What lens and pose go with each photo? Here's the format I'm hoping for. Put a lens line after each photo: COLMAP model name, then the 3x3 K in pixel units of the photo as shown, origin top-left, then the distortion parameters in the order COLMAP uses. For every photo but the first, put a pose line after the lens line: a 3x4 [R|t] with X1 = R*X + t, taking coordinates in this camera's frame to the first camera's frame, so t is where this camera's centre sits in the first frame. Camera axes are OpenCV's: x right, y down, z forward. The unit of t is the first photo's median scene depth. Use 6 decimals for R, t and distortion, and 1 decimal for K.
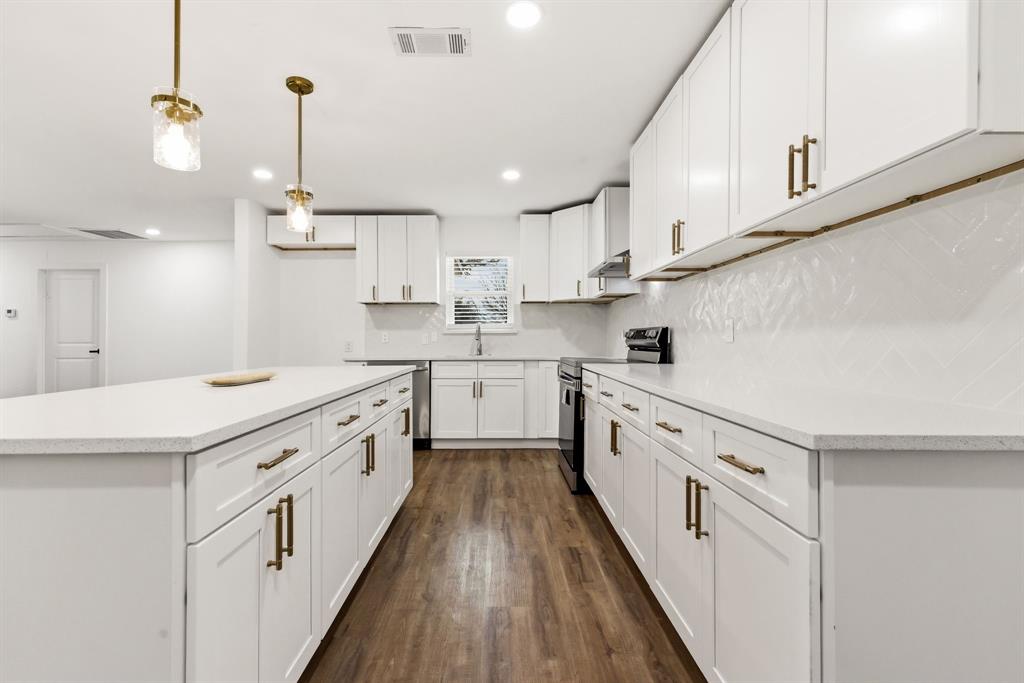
lens RADIAL K [[457.8, 0, 506.0], [0, 457.8, 335.6], [0, 0, 1]] dist [0.002425, 0.000040]
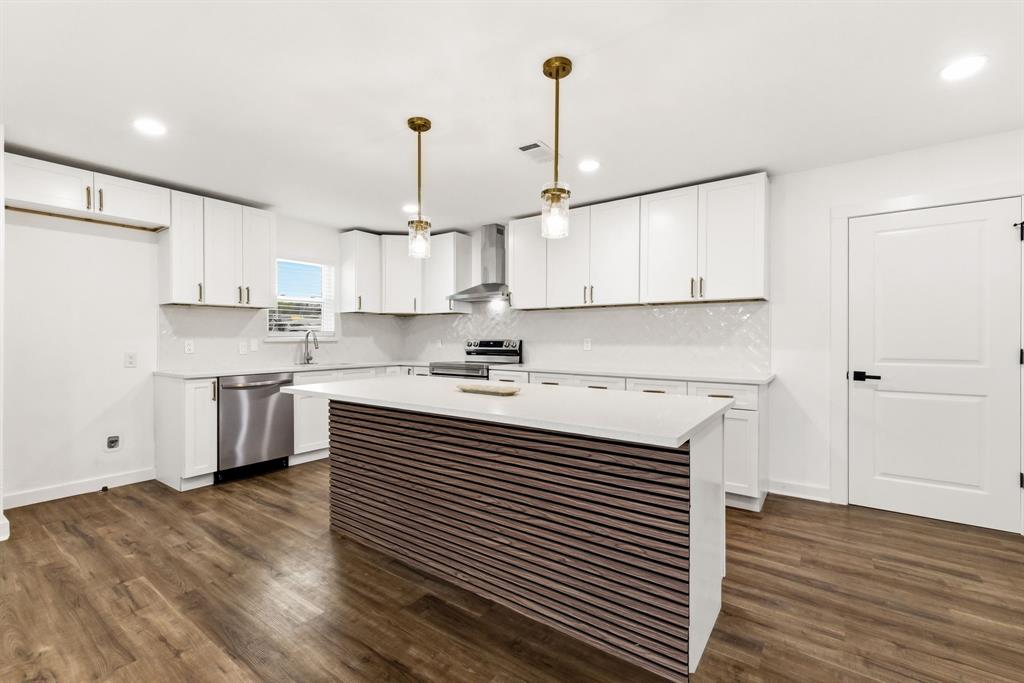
lens RADIAL K [[449.5, 0, 512.0], [0, 449.5, 341.5], [0, 0, 1]] dist [0.010028, -0.000346]
pose [[0.598752, -0.004577, 0.800921, -0.637585], [-0.004858, 0.999945, 0.009347, -0.018398], [-0.800920, -0.009487, 0.598697, 0.090699]]
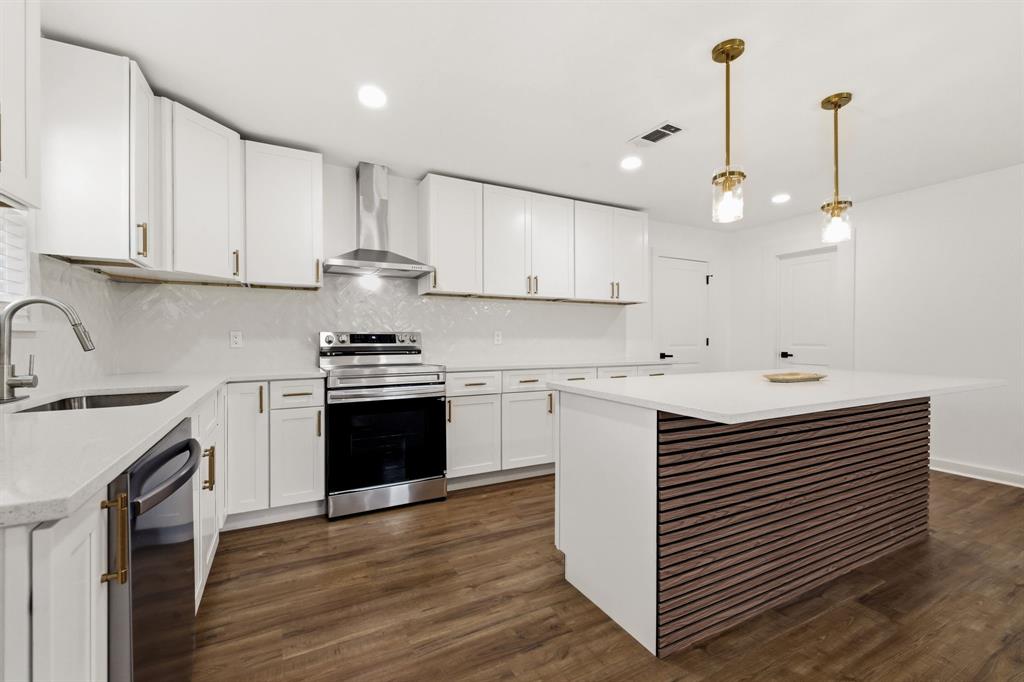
lens RADIAL K [[425.5, 0, 512.0], [0, 425.5, 341.0], [0, 0, 1]] dist [0.005964, 0.000031]
pose [[-0.446597, -0.004991, 0.894721, -0.532903], [-0.003156, 0.999987, 0.004003, -0.000350], [-0.894730, -0.001036, -0.446607, 0.927075]]
